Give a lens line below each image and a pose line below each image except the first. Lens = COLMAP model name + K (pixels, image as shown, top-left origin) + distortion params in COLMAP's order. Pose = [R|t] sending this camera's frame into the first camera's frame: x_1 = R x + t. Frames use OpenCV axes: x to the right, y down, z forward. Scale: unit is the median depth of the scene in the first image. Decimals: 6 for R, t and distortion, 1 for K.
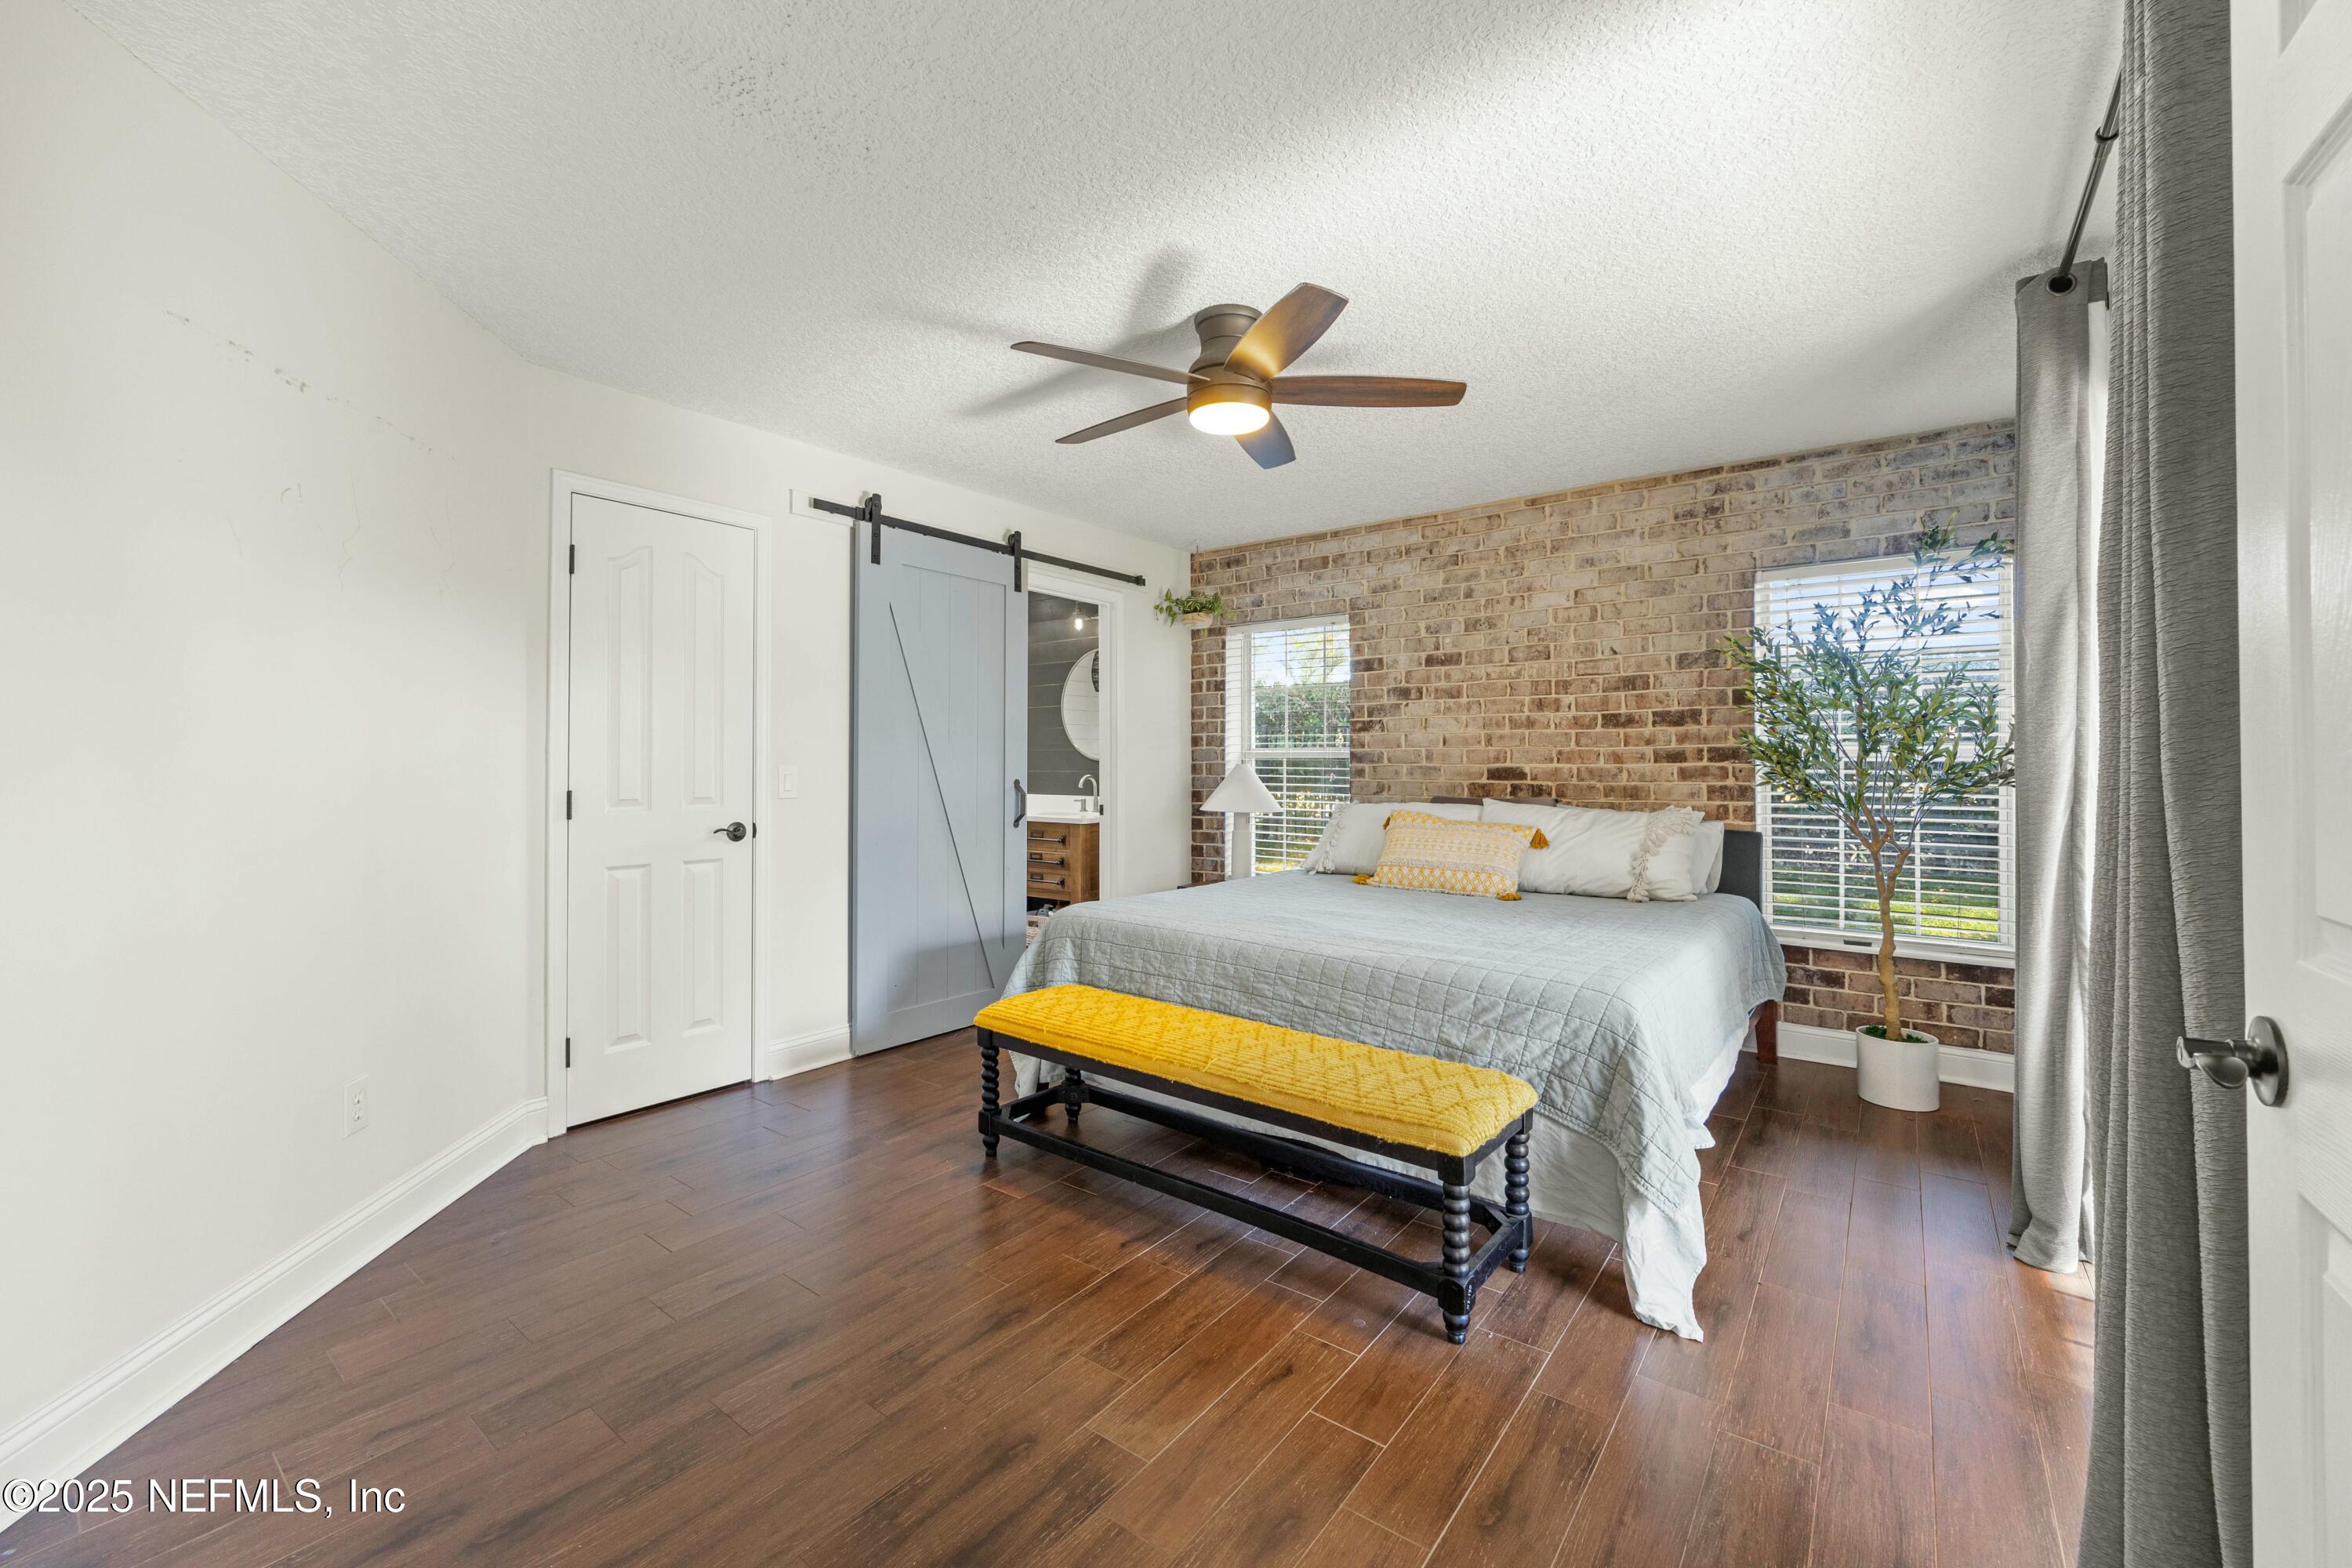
lens RADIAL K [[951.6, 0, 1197.1], [0, 951.6, 769.4], [0, 0, 1]] dist [-0.000786, -0.000026]
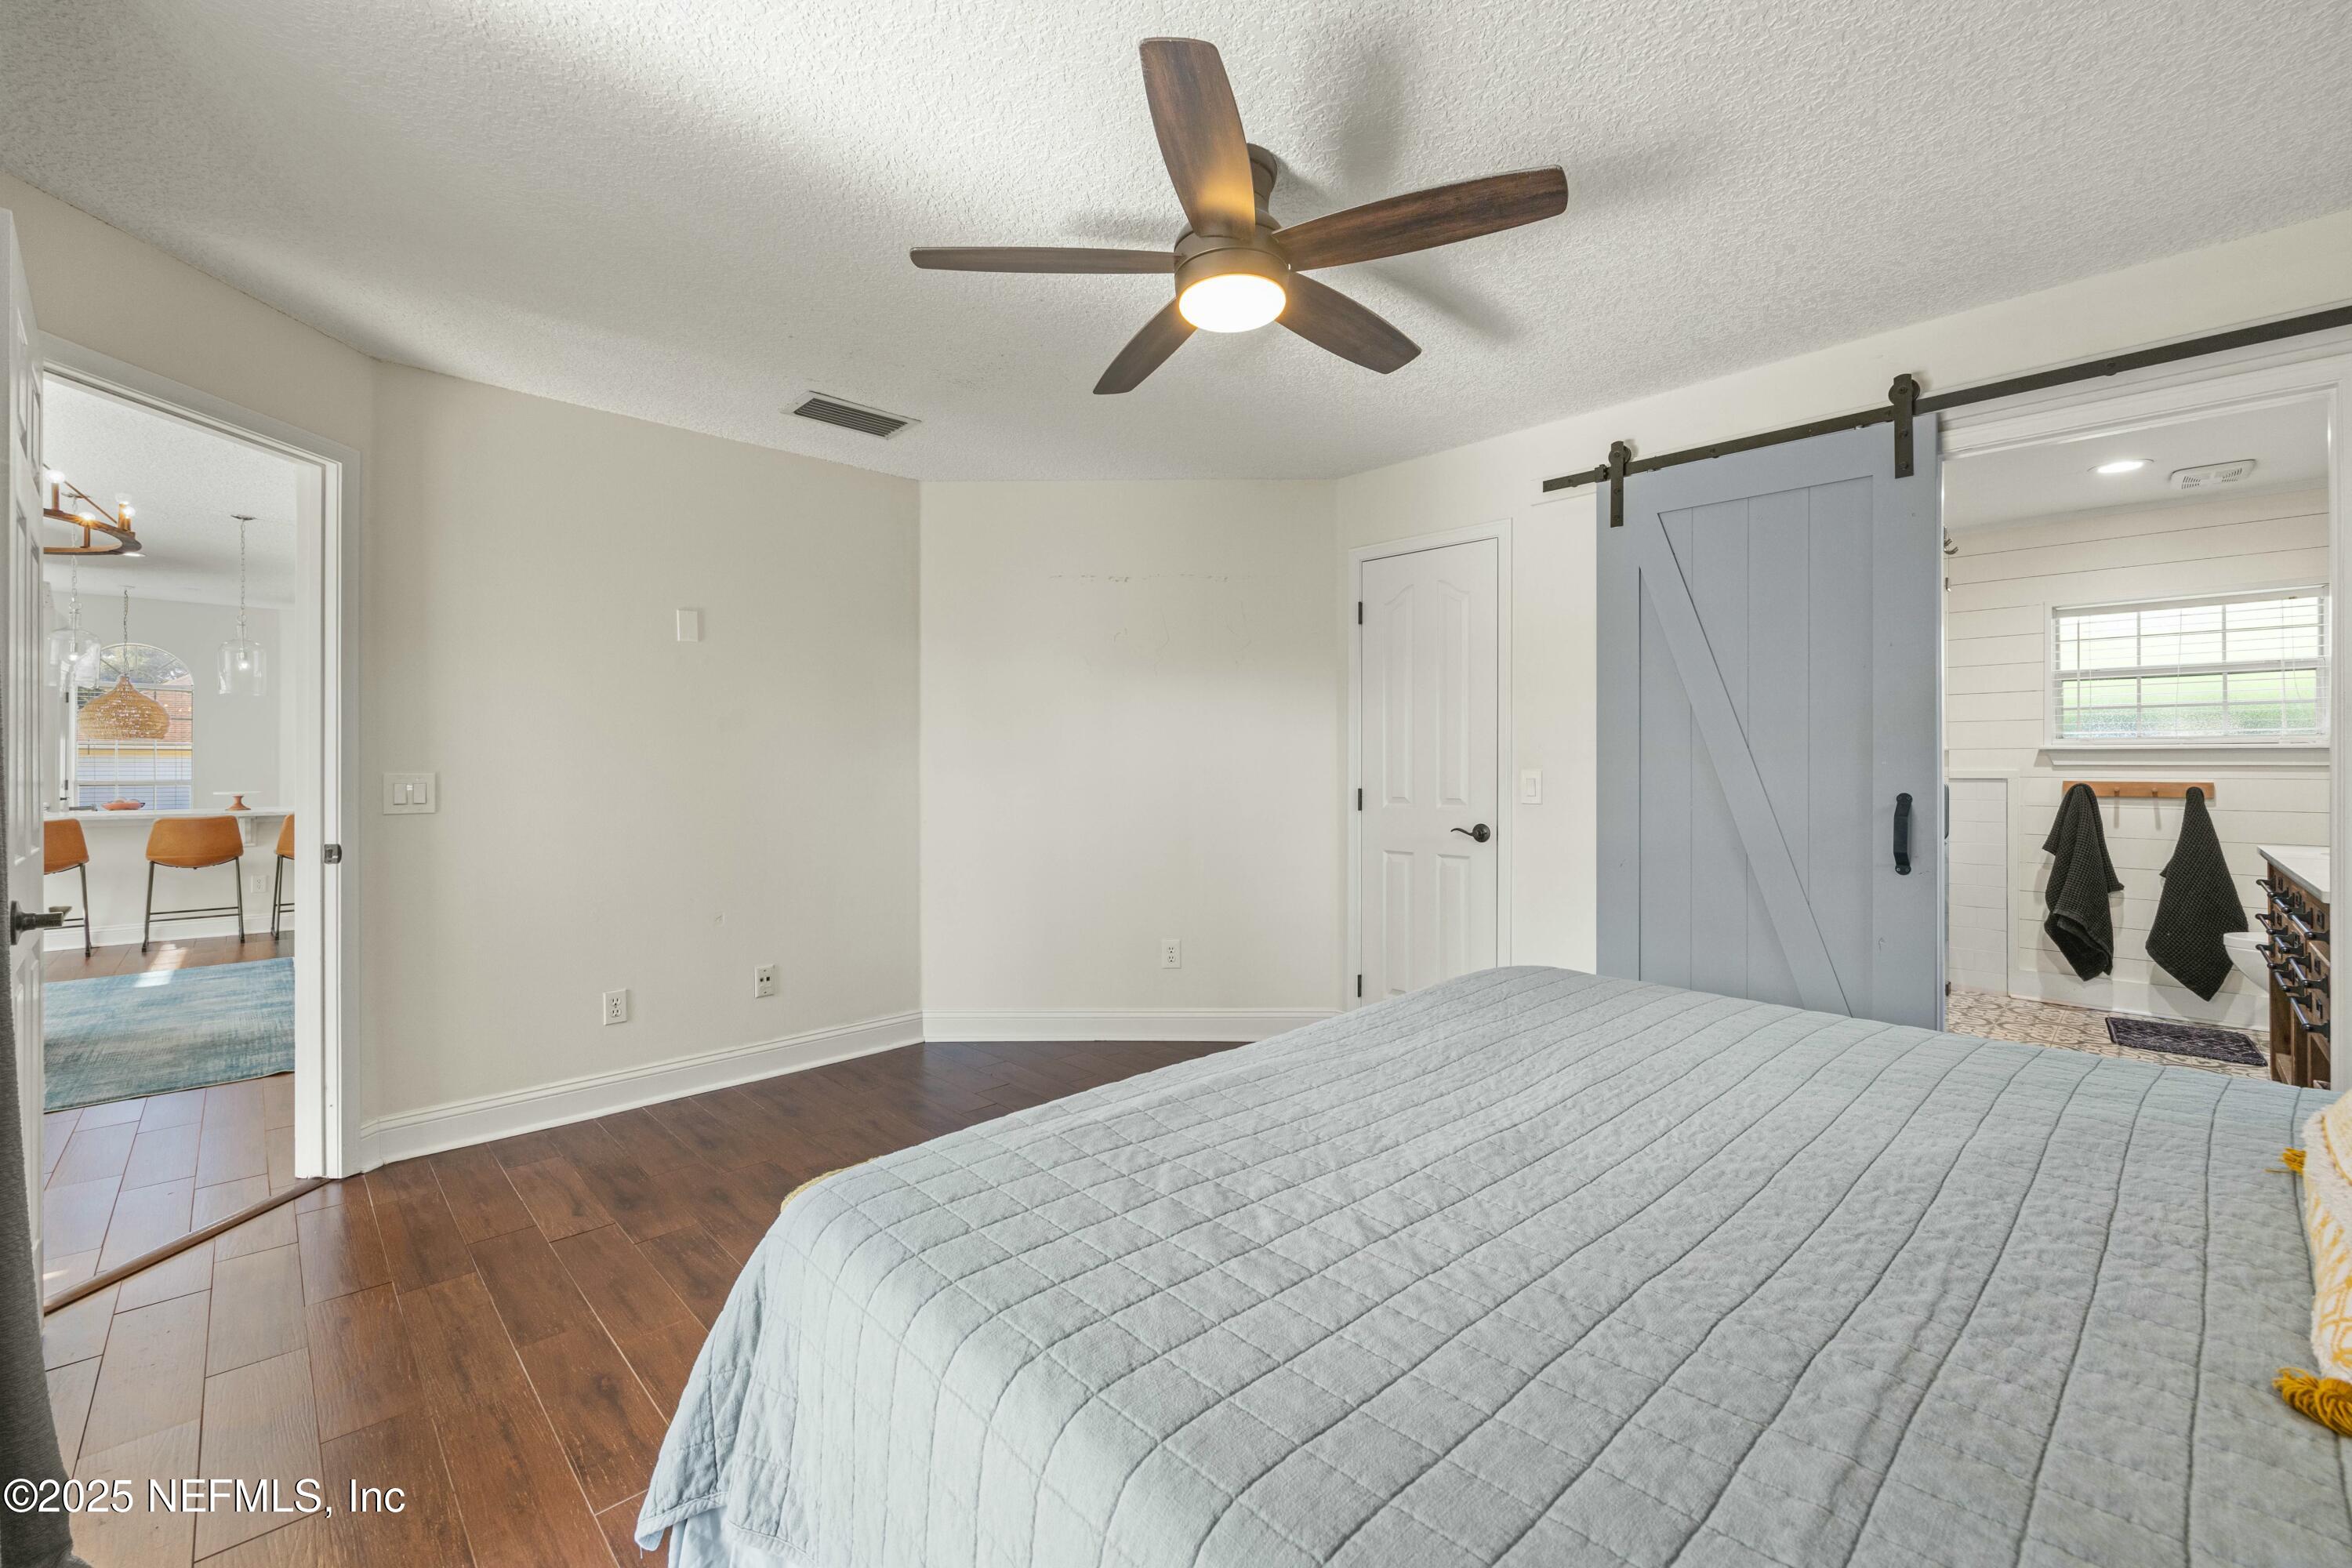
lens RADIAL K [[951.6, 0, 1197.1], [0, 951.6, 769.4], [0, 0, 1]] dist [-0.000786, -0.000026]
pose [[-0.146981, 0.011780, -0.989069, 0.581398], [0.000433, 0.999930, 0.011845, -0.016594], [0.989139, 0.001312, -0.146975, 0.826853]]
